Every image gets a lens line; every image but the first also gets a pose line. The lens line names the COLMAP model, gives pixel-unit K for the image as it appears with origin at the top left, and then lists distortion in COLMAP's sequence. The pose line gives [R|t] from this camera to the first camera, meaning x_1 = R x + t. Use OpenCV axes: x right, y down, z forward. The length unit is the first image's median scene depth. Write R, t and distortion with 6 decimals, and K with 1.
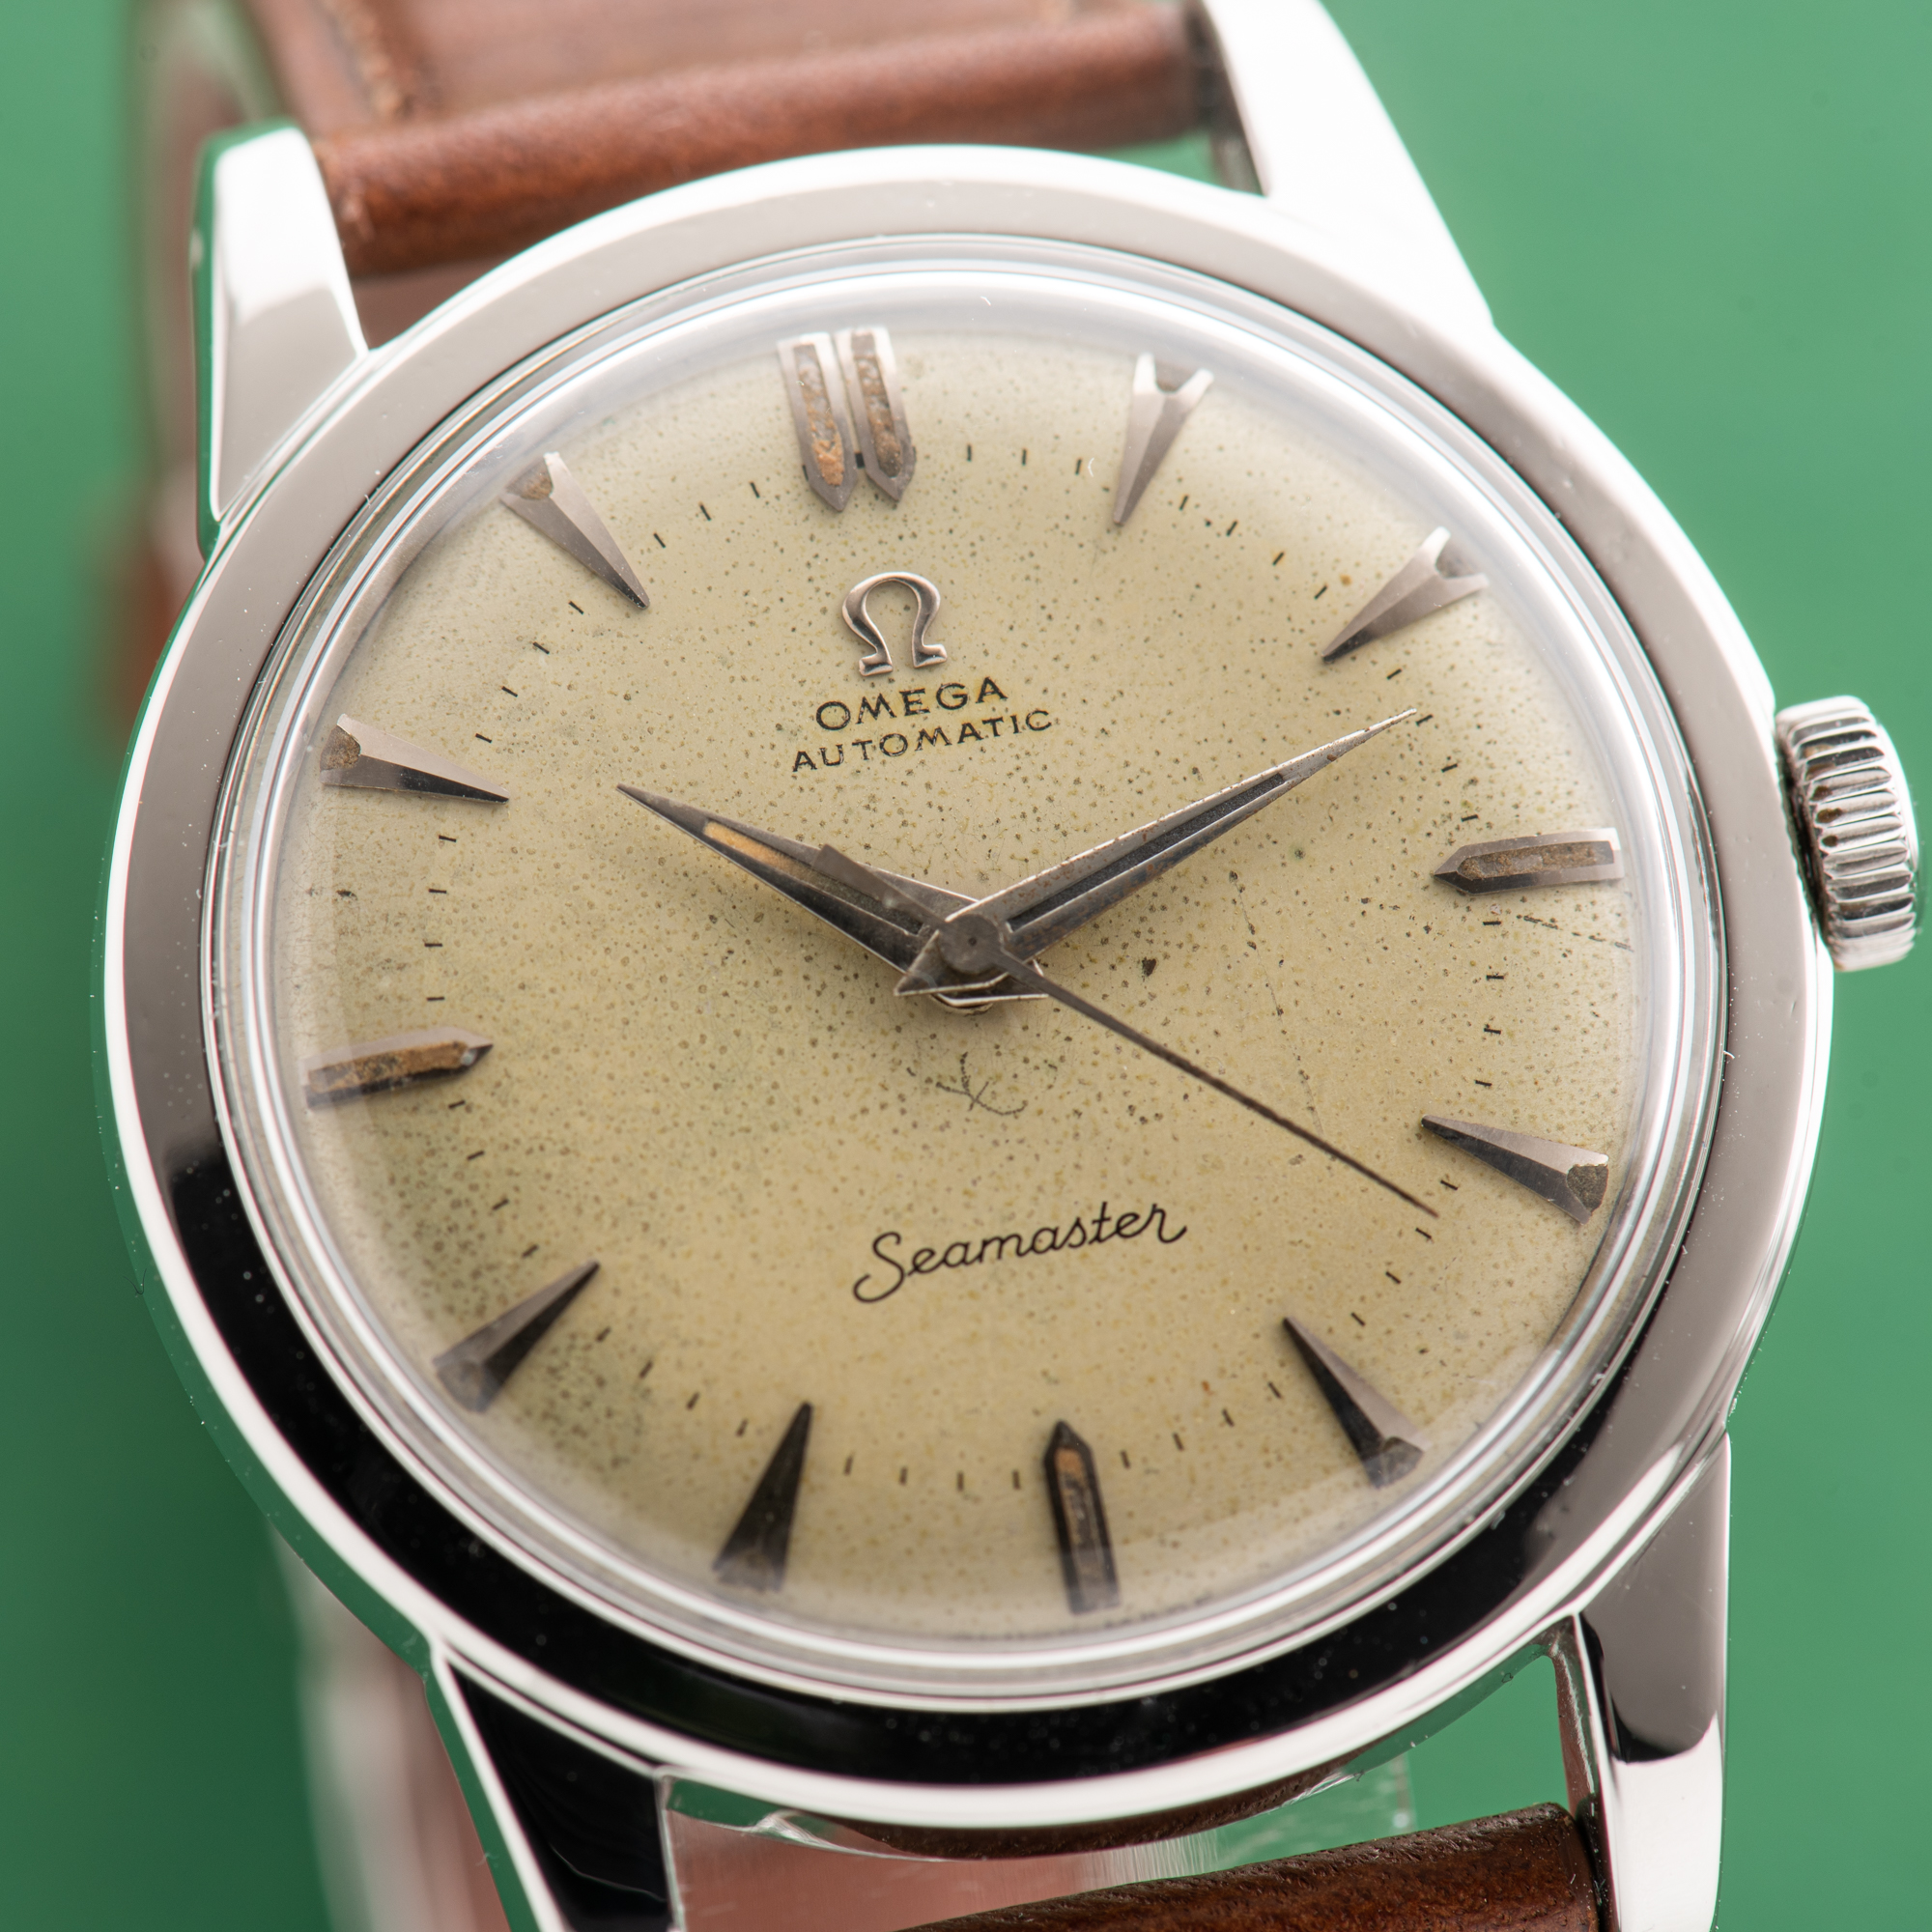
lens RADIAL K [[12983.4, 0, 966.0], [0, 12983.4, 966.0], [0, 0, 1]] dist [0.009802, -46.066172]
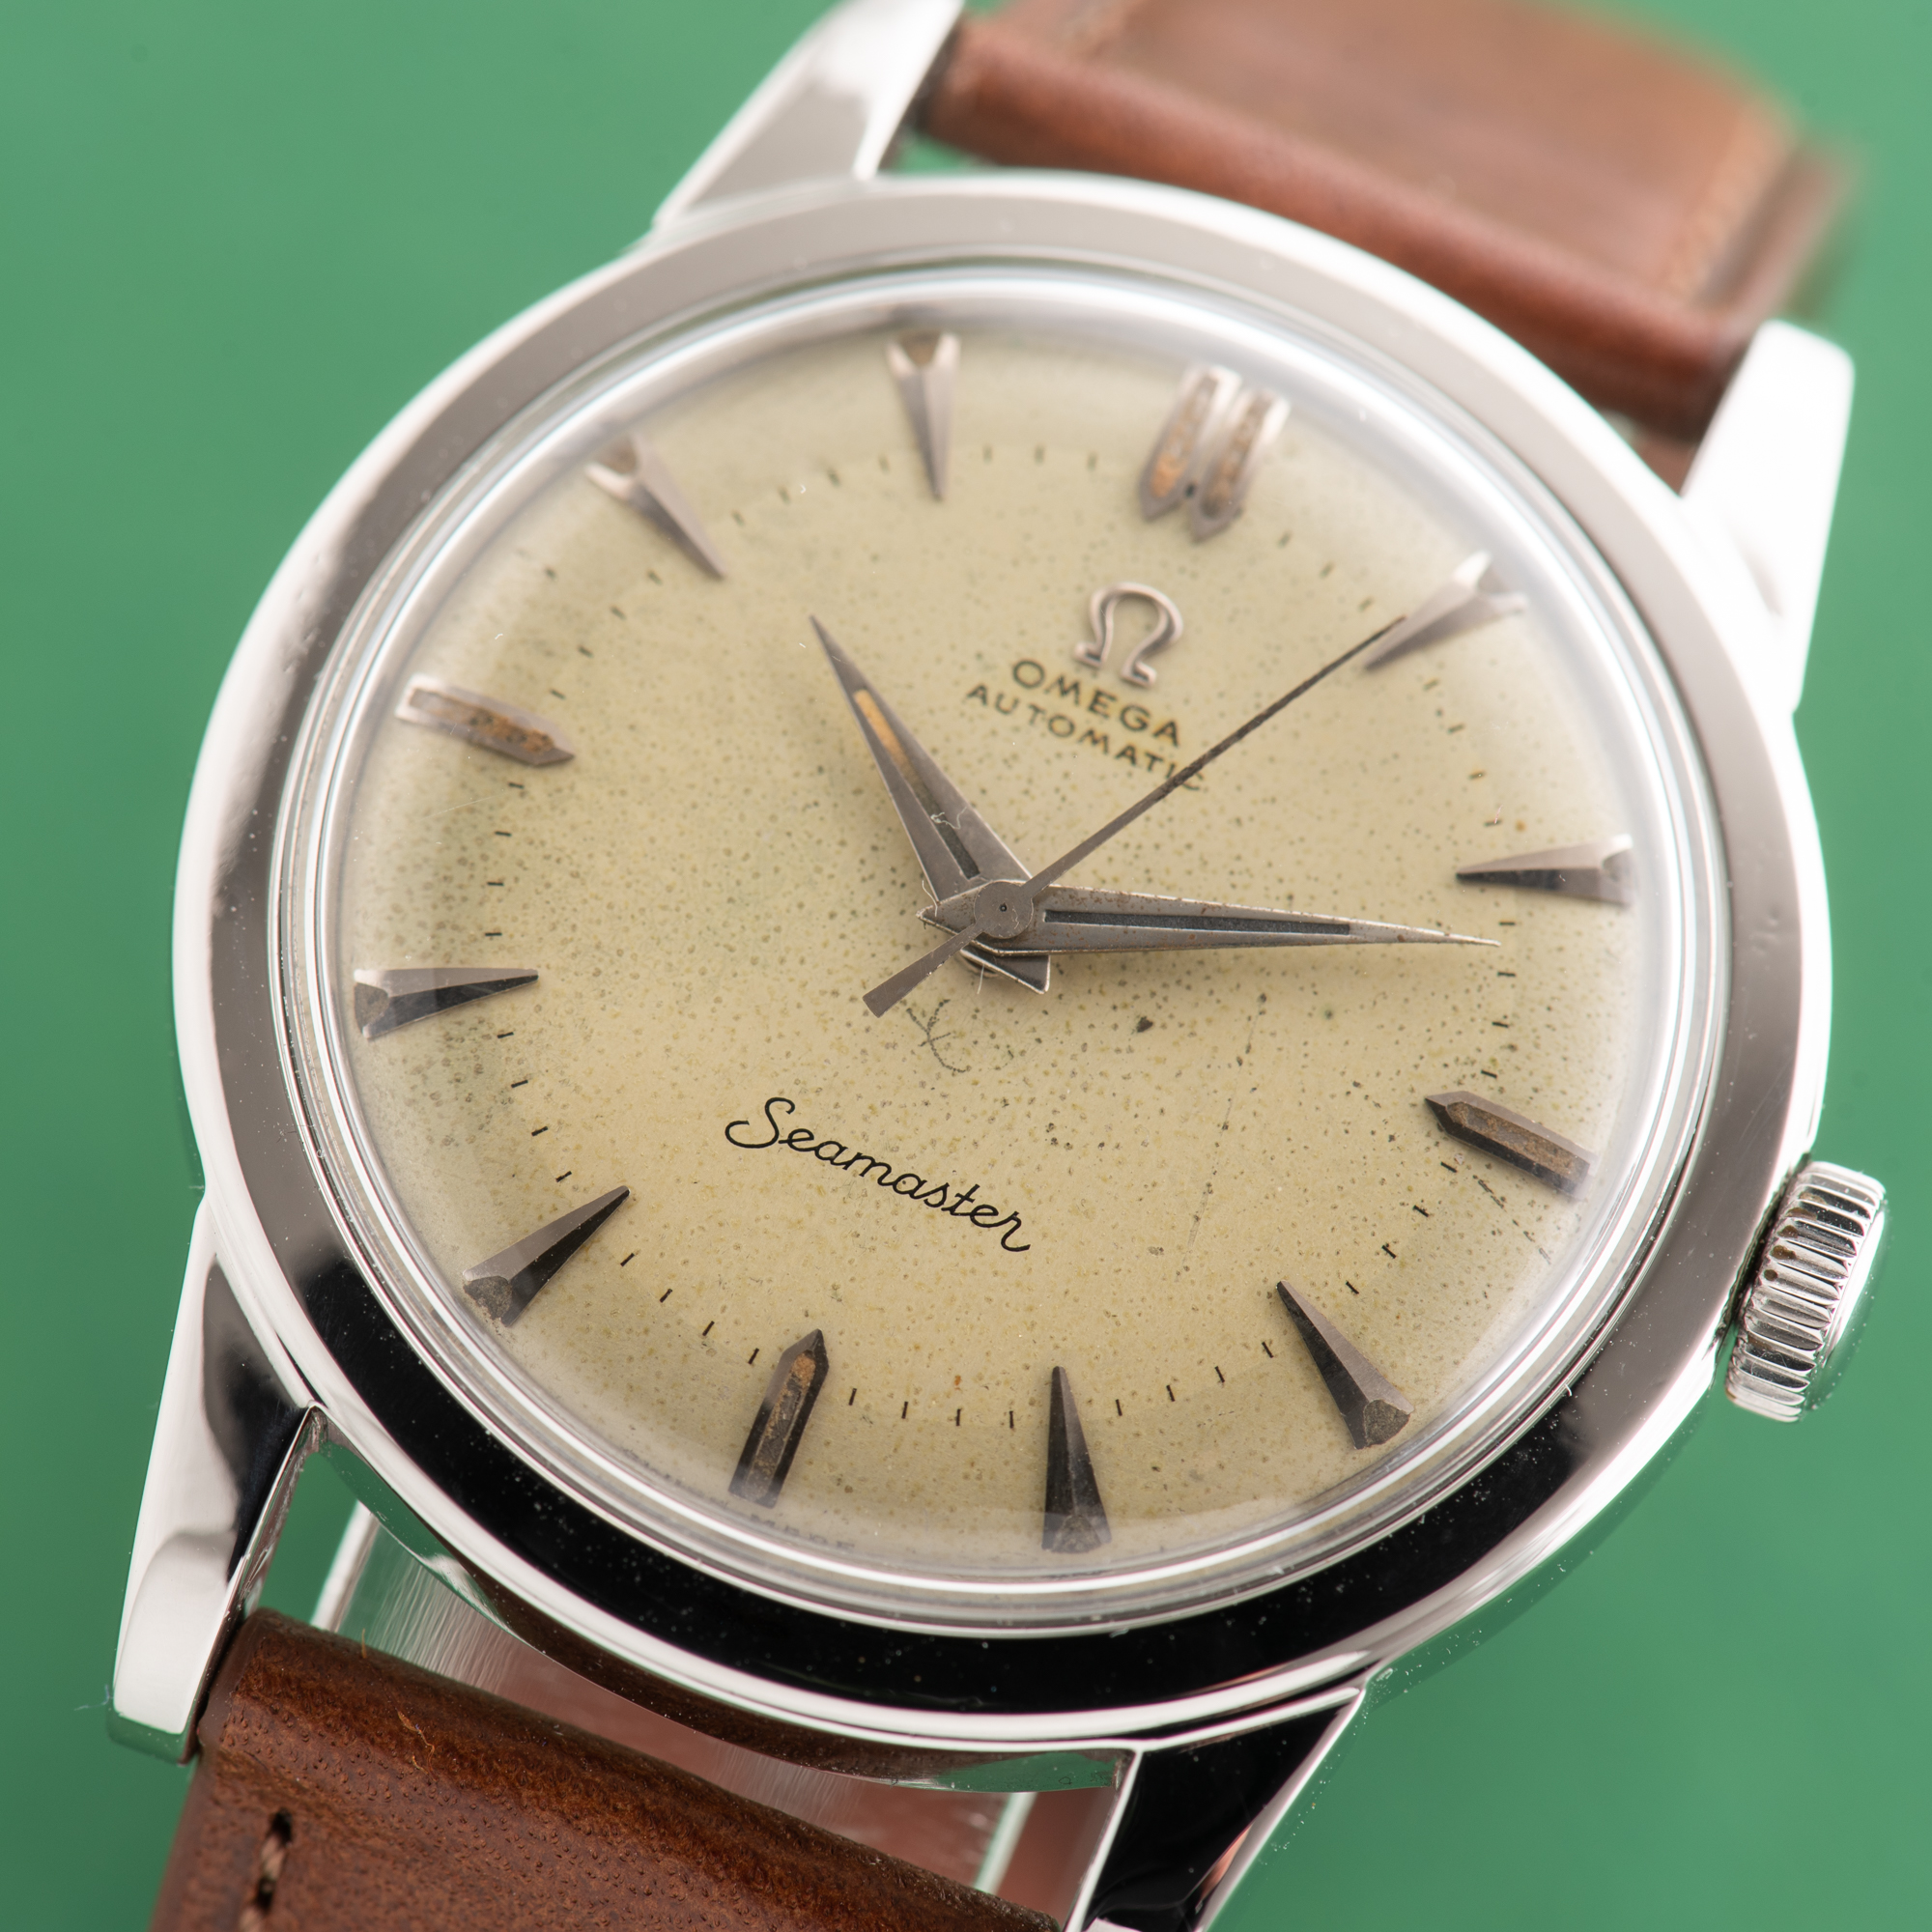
lens RADIAL K [[12983.4, 0, 966.0], [0, 12983.4, 966.0], [0, 0, 1]] dist [0.009802, -46.066172]
pose [[0.828165, 0.516732, -0.217094, 0.226737], [-0.533135, 0.845778, -0.020651, 0.025229], [0.172942, 0.132843, 0.975932, -0.022657]]
